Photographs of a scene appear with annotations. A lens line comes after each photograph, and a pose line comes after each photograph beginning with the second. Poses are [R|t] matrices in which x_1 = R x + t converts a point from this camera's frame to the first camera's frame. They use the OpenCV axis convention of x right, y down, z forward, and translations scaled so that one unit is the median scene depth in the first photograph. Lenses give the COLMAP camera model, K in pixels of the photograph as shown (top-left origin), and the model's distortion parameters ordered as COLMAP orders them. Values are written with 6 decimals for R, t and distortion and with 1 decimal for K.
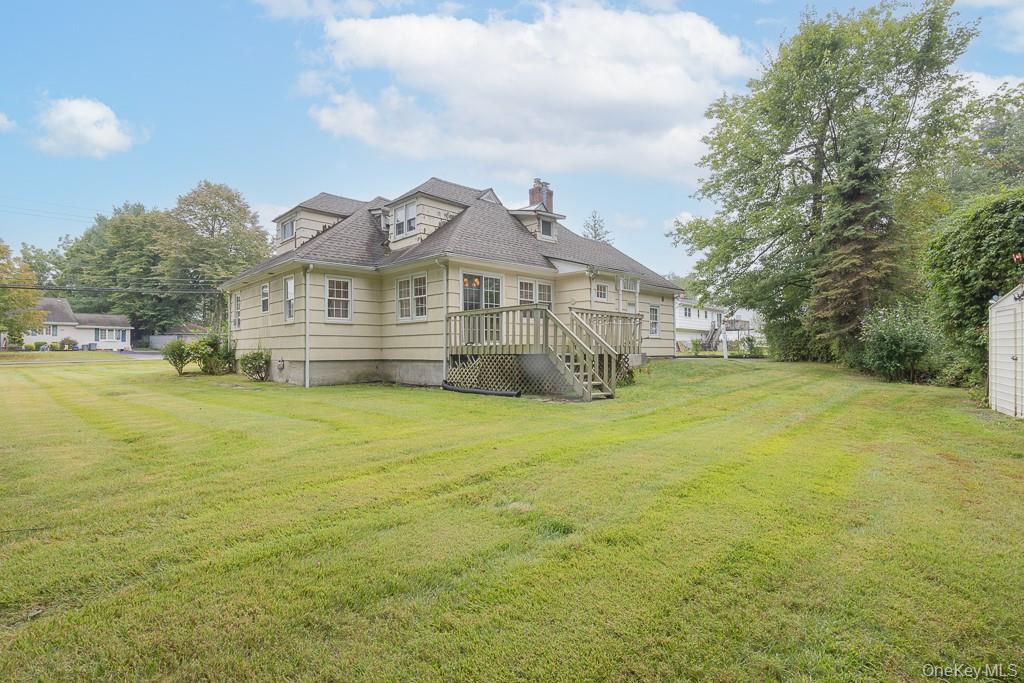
lens RADIAL K [[481.6, 0, 511.5], [0, 481.6, 340.6], [0, 0, 1]] dist [-0.002116, -0.000032]
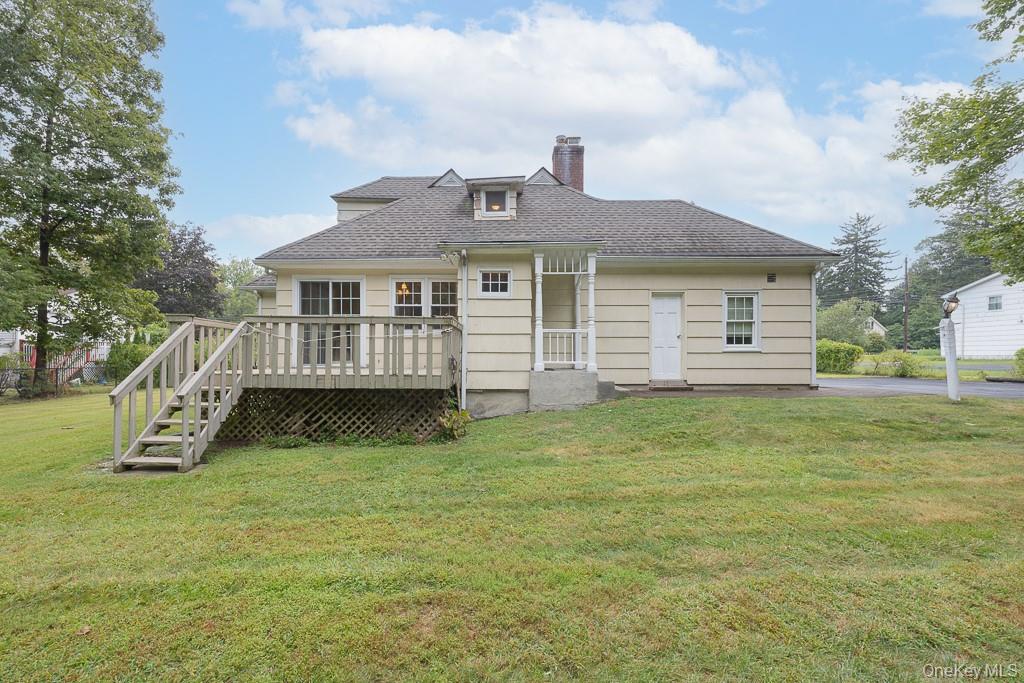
lens RADIAL K [[409.3, 0, 506.3], [0, 409.3, 359.5], [0, 0, 1]] dist [0.003354, 0.000053]
pose [[0.723191, 0.008607, -0.690595, 0.578061], [0.012512, 0.999595, 0.025561, -0.015008], [0.690535, -0.027127, 0.722790, 0.640414]]
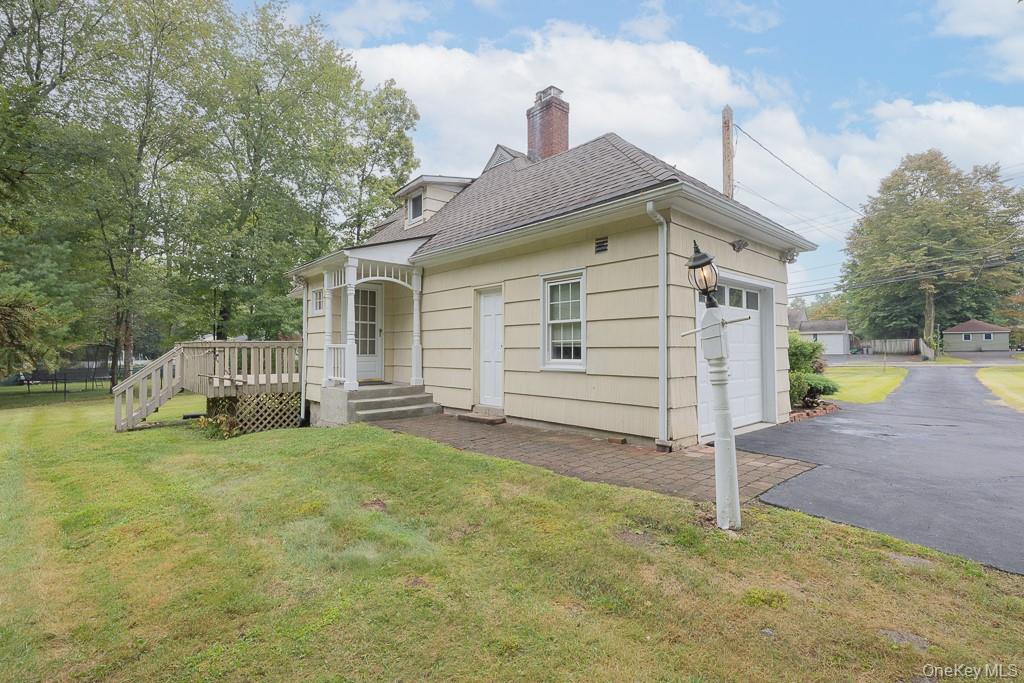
lens RADIAL K [[481.6, 0, 510.0], [0, 481.6, 341.9], [0, 0, 1]] dist [-0.002116, -0.000032]
pose [[-0.030538, -0.016080, -0.999404, 0.867102], [0.024740, 0.999552, -0.016839, -0.027901], [0.999227, -0.025240, -0.030127, 1.315186]]
